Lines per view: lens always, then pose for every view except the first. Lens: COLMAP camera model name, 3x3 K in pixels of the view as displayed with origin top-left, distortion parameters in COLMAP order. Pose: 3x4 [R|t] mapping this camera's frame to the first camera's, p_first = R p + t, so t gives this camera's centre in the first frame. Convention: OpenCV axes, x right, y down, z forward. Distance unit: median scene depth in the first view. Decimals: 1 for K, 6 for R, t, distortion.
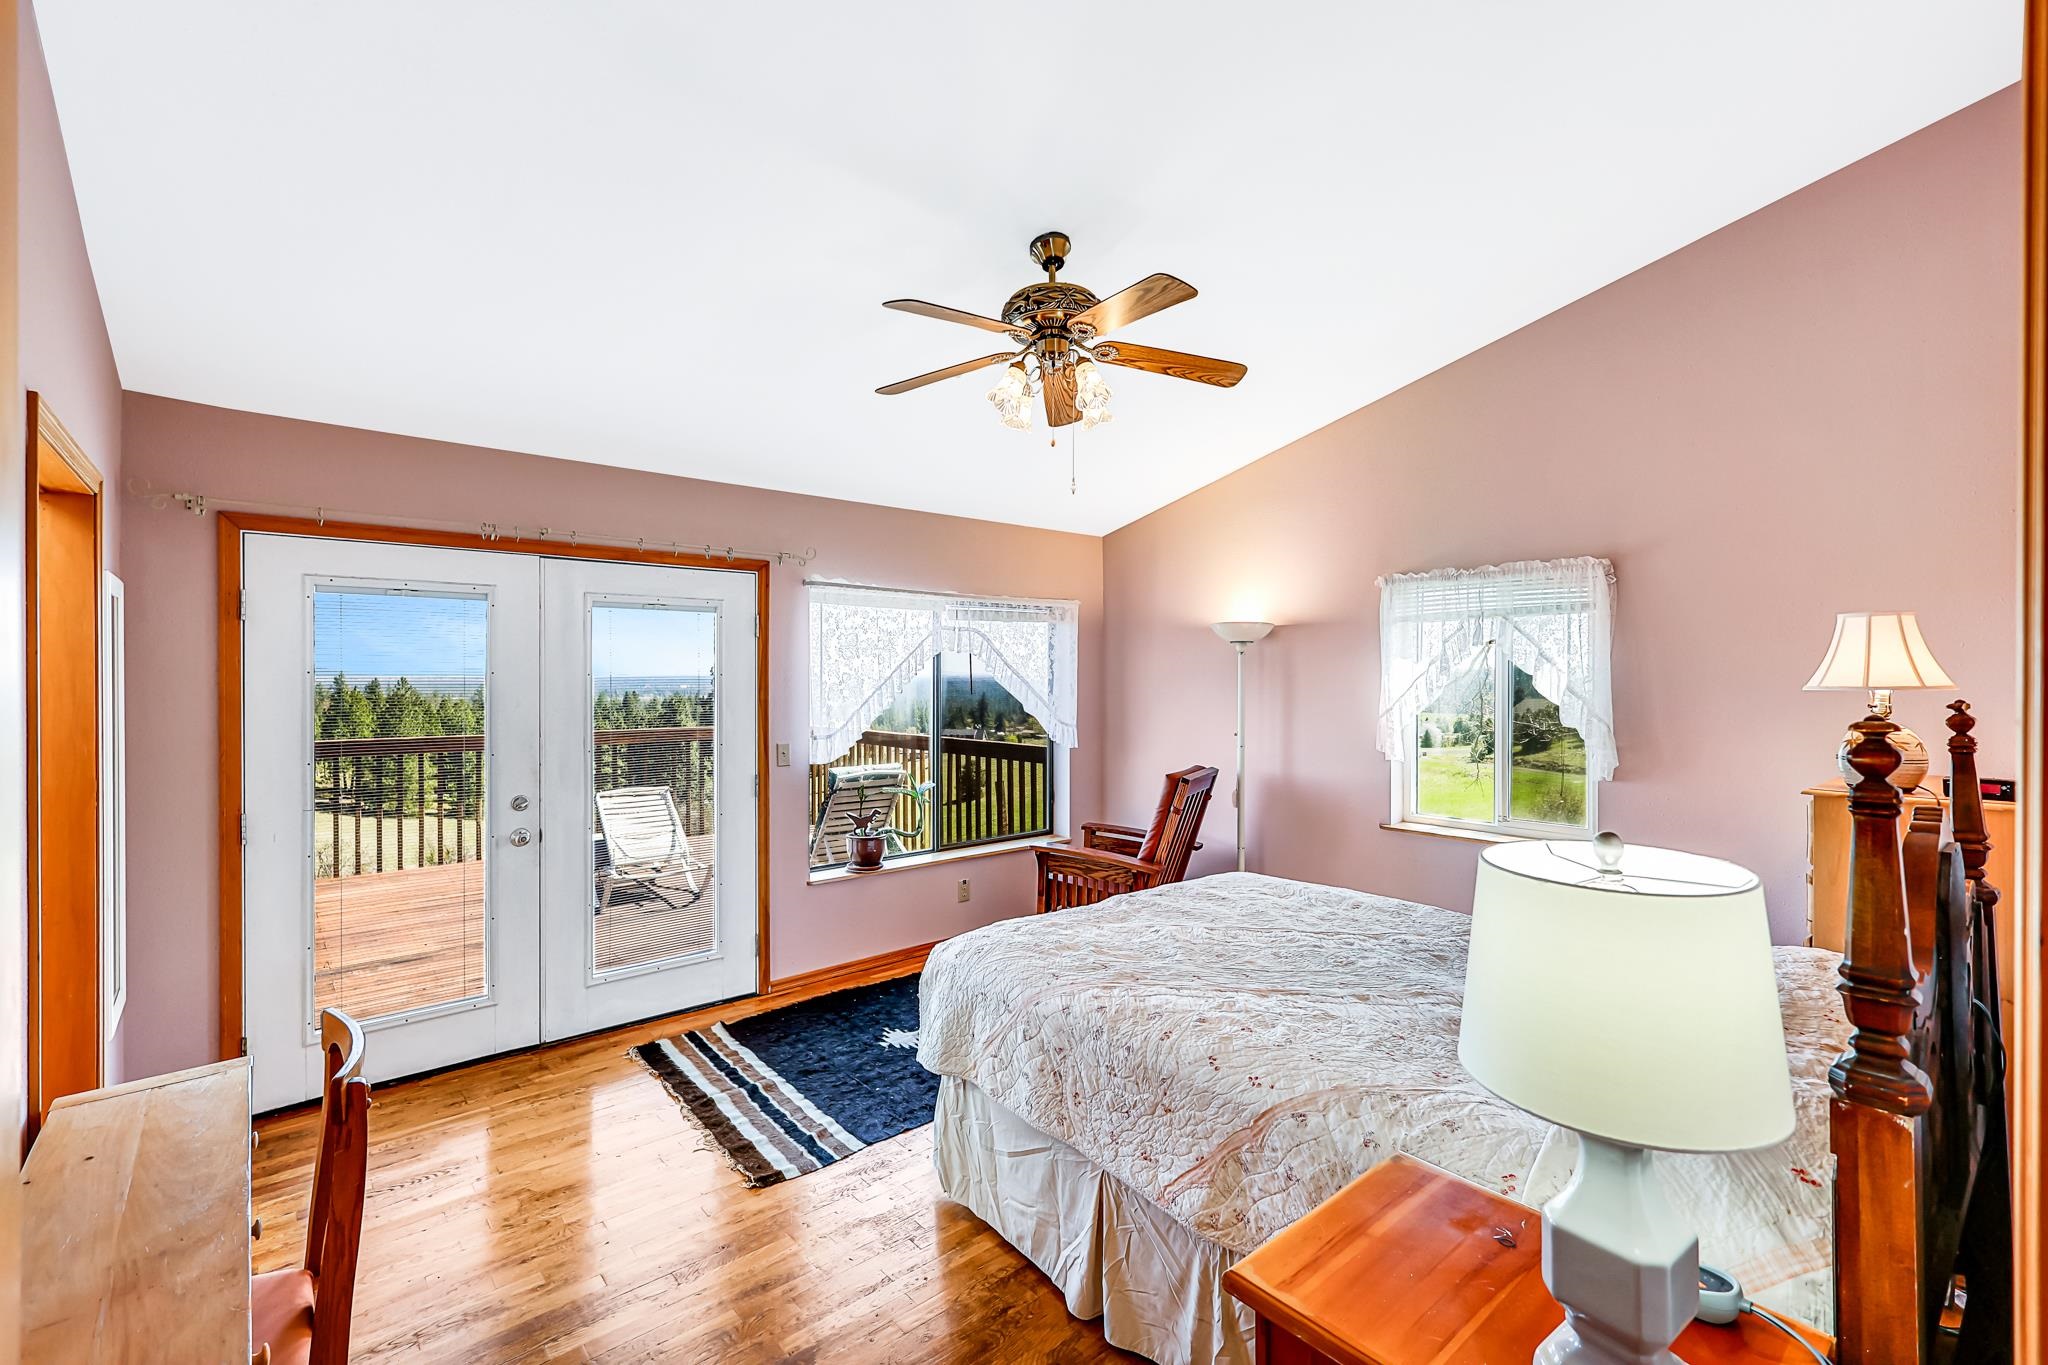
lens RADIAL K [[879.3, 0, 1015.9], [0, 879.3, 679.0], [0, 0, 1]] dist [0.001757, 0.000045]
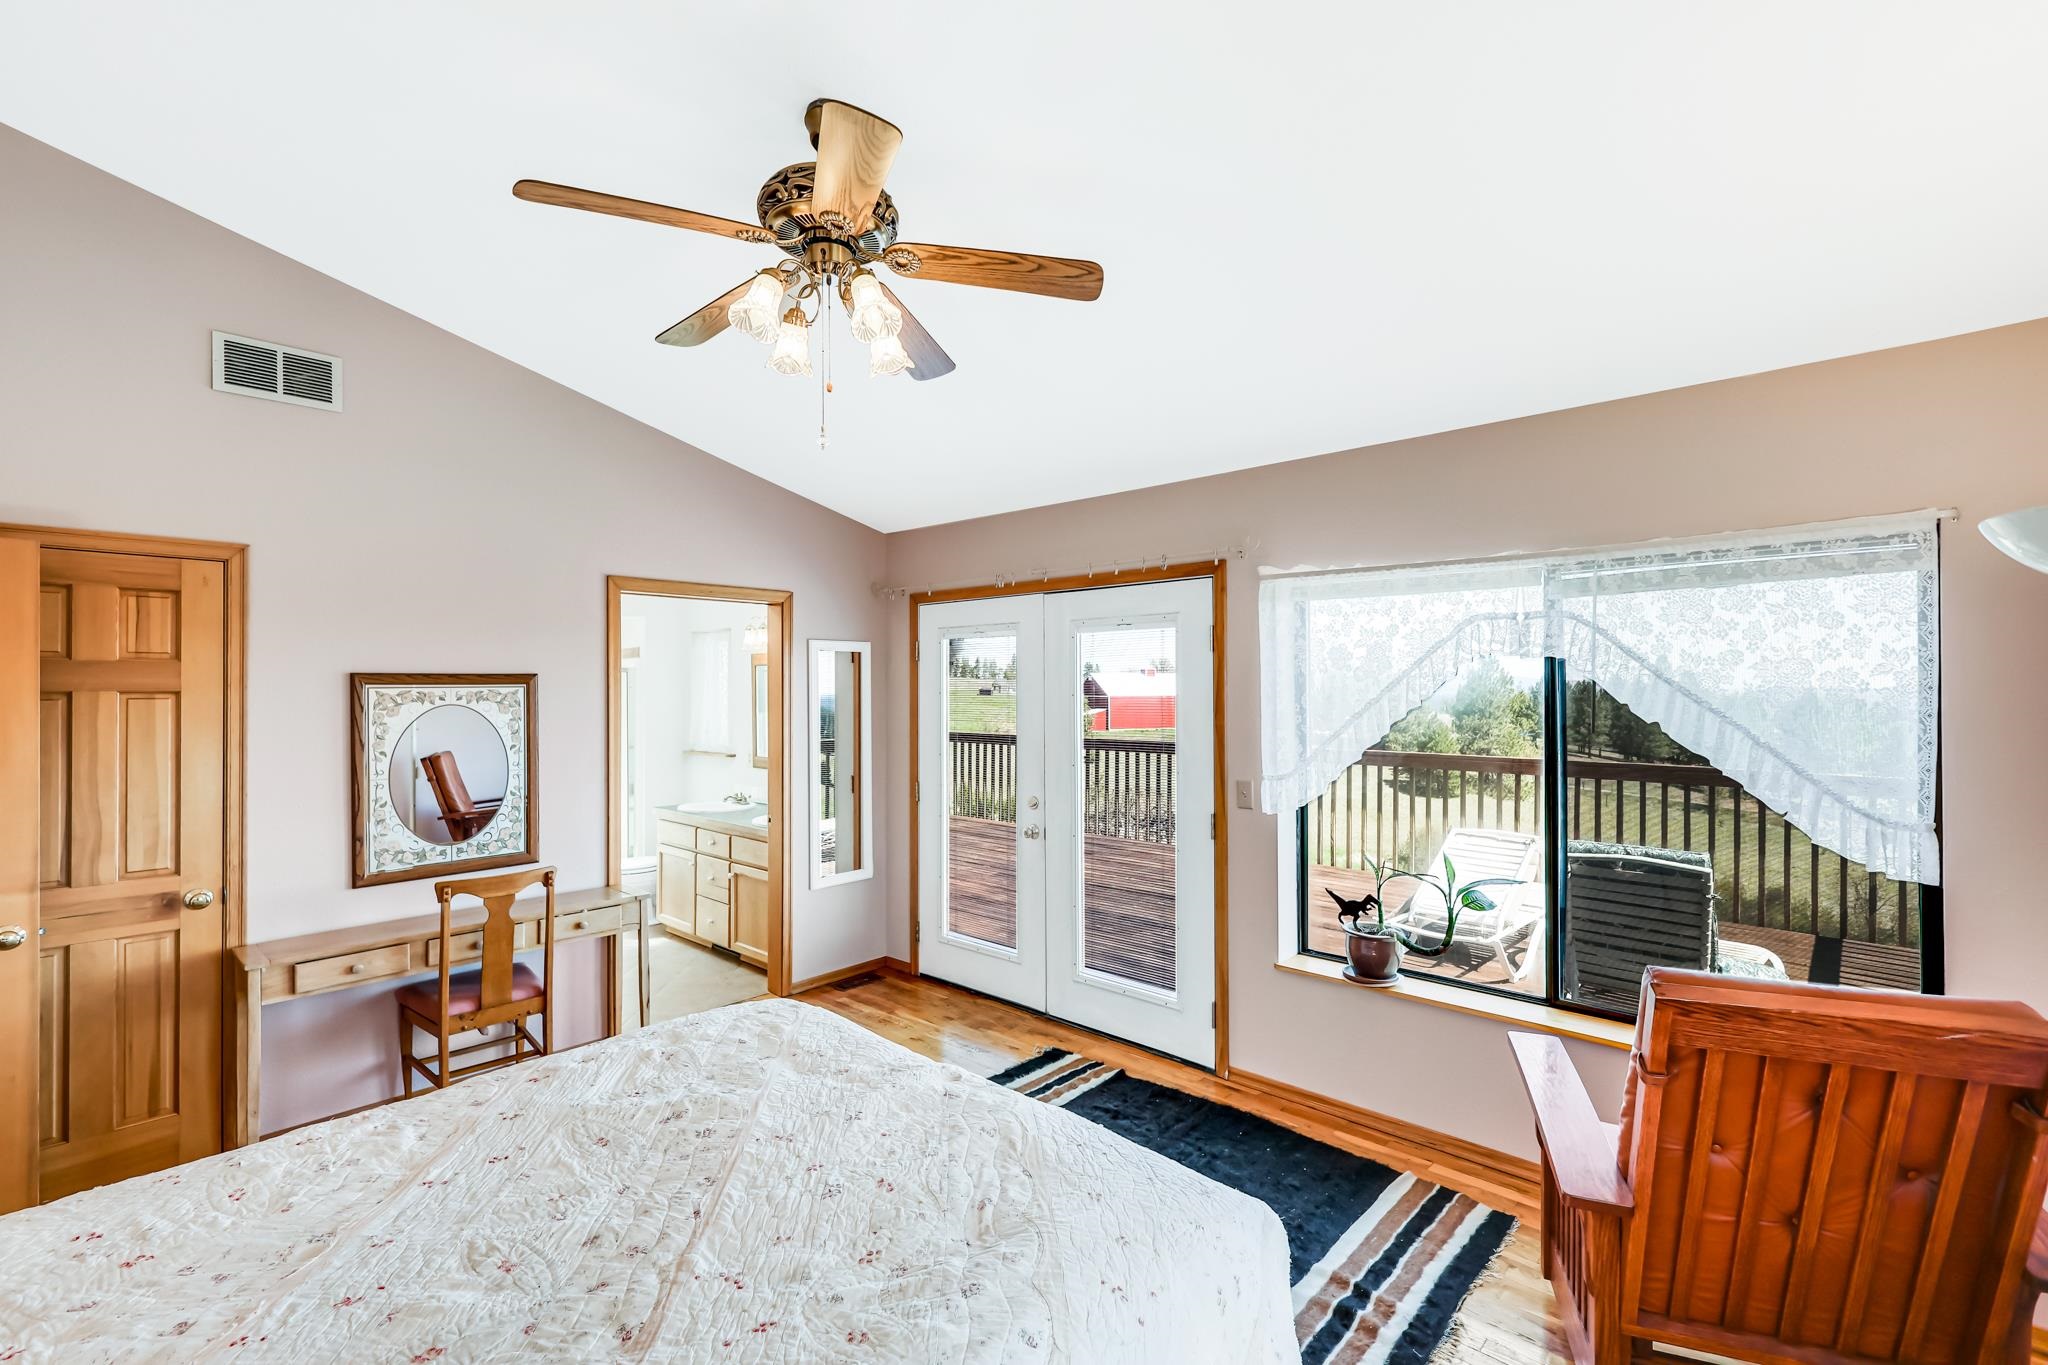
lens RADIAL K [[897.0, 0, 1032.5], [0, 897.0, 676.9], [0, 0, 1]] dist [-0.000682, -0.000094]
pose [[0.123123, -0.010166, -0.992339, 0.566572], [-0.000246, 0.999947, -0.010275, -0.014374], [0.992391, 0.001509, 0.123114, 0.744945]]
